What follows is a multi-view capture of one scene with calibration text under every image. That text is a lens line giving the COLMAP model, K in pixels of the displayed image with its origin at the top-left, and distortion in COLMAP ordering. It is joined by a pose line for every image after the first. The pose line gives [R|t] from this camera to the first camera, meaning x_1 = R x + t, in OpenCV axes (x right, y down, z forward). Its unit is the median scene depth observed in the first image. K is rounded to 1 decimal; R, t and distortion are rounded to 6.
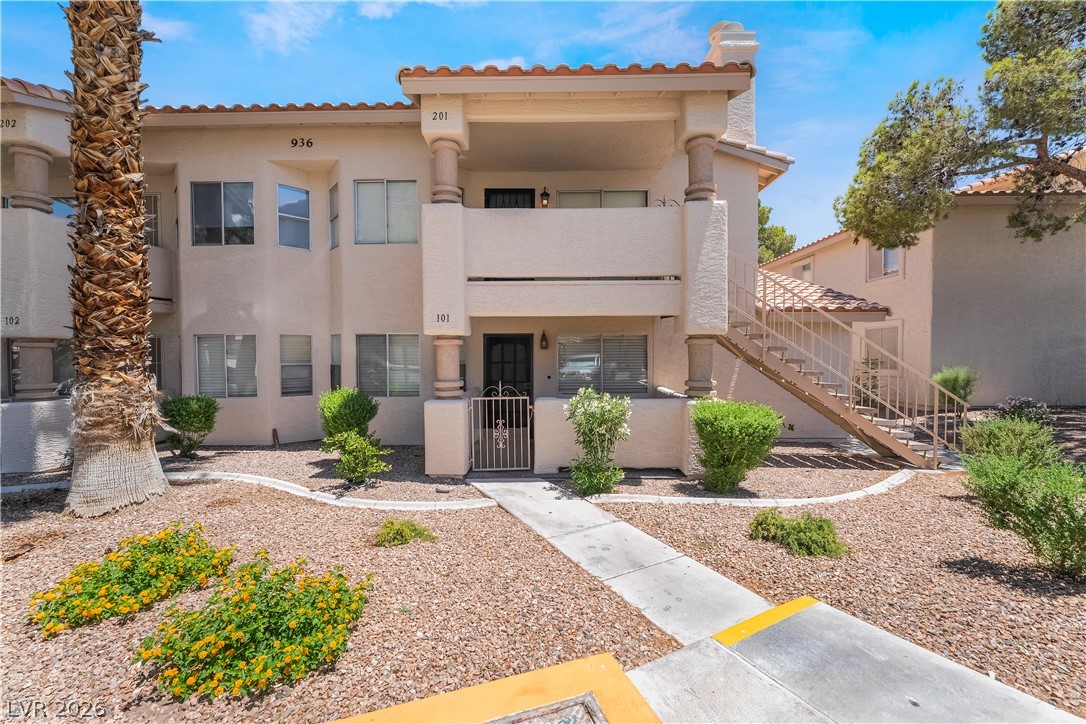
lens RADIAL K [[442.7, 0, 543.1], [0, 442.7, 363.5], [0, 0, 1]] dist [-0.002417, -0.000126]
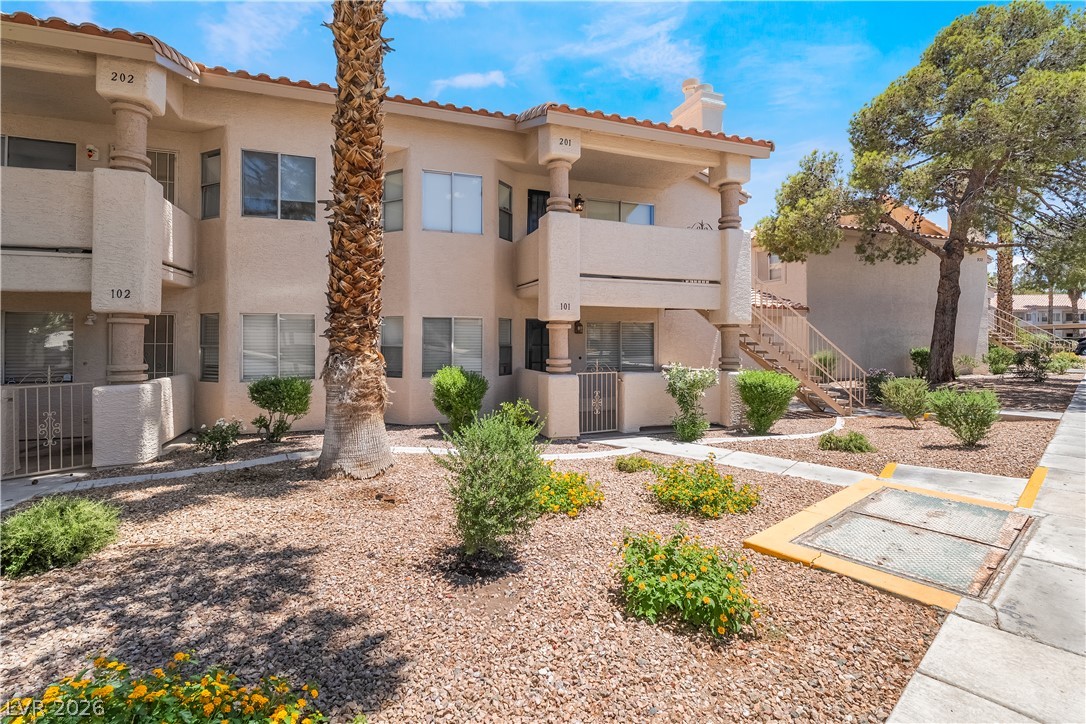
lens RADIAL K [[480.1, 0, 556.3], [0, 480.1, 335.1], [0, 0, 1]] dist [-0.001735, -0.000345]
pose [[0.937857, 0.011371, 0.346834, -0.660700], [-0.000192, 0.999480, -0.032249, 0.016966], [-0.347021, 0.030178, 0.937372, -0.205474]]
